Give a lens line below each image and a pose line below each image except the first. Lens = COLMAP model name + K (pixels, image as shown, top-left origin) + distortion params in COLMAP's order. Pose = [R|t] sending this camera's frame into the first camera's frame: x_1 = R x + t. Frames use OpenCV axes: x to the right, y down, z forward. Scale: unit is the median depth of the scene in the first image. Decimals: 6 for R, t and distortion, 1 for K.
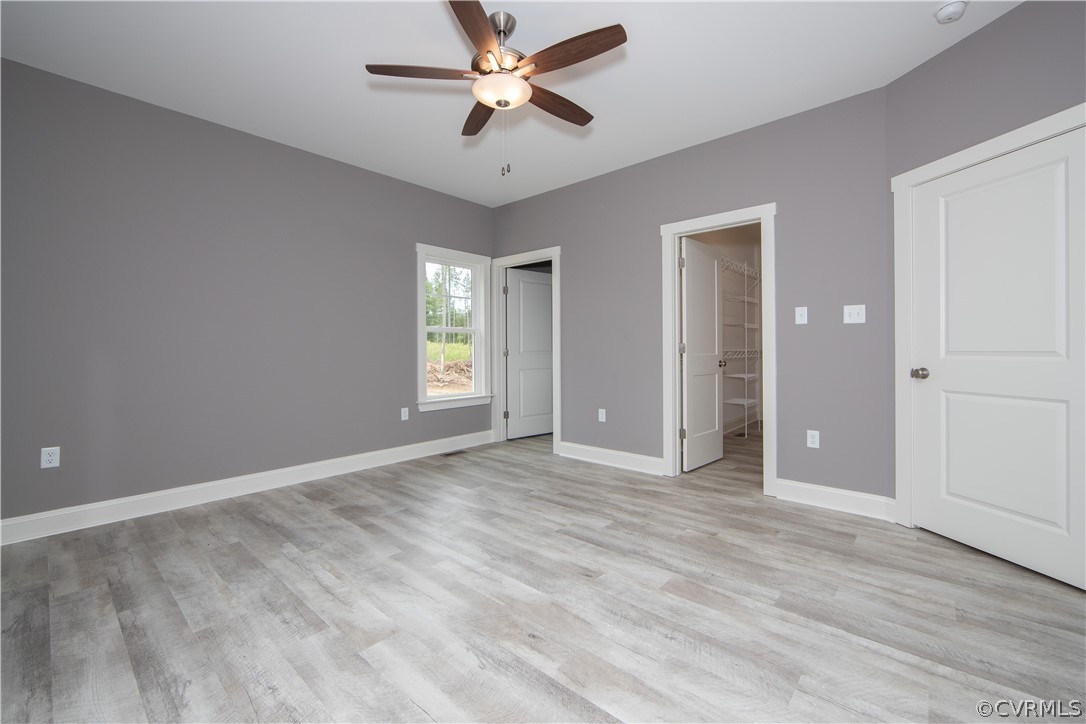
lens RADIAL K [[436.2, 0, 543.0], [0, 436.2, 362.0], [0, 0, 1]] dist [-0.009645, 0.000245]
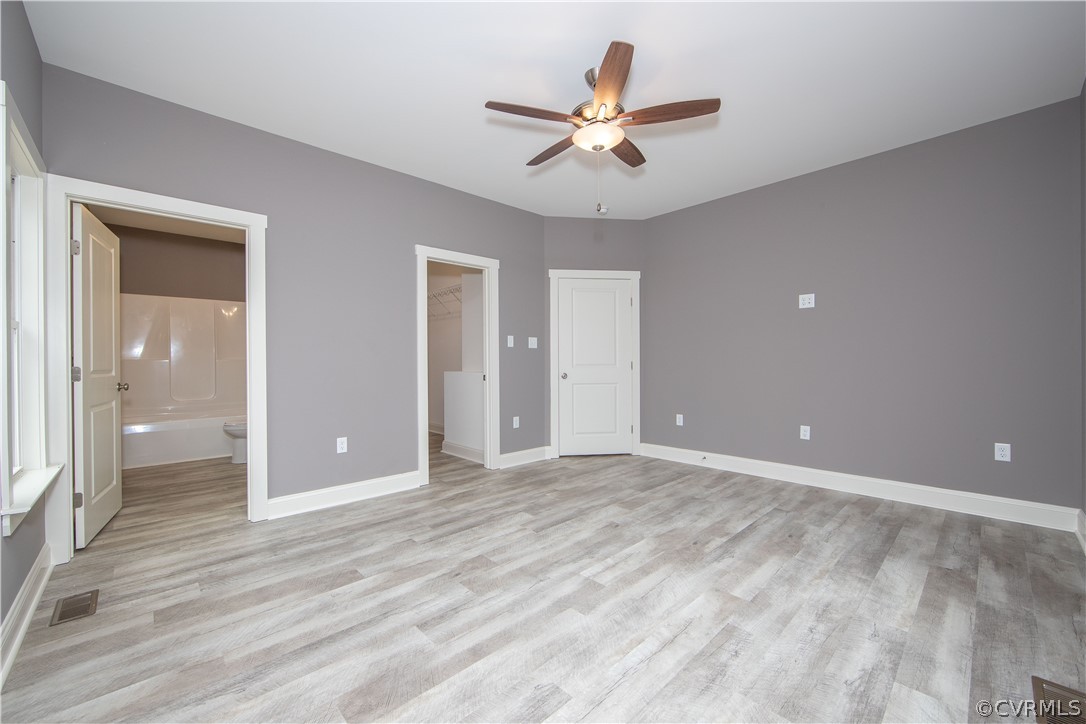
lens RADIAL K [[436.2, 0, 543.0], [0, 436.2, 362.0], [0, 0, 1]] dist [-0.009645, 0.000245]
pose [[0.092312, 0.002881, 0.995726, -1.048808], [0.033194, 0.999431, -0.005969, -0.026480], [-0.995177, 0.033603, 0.092164, 0.873975]]
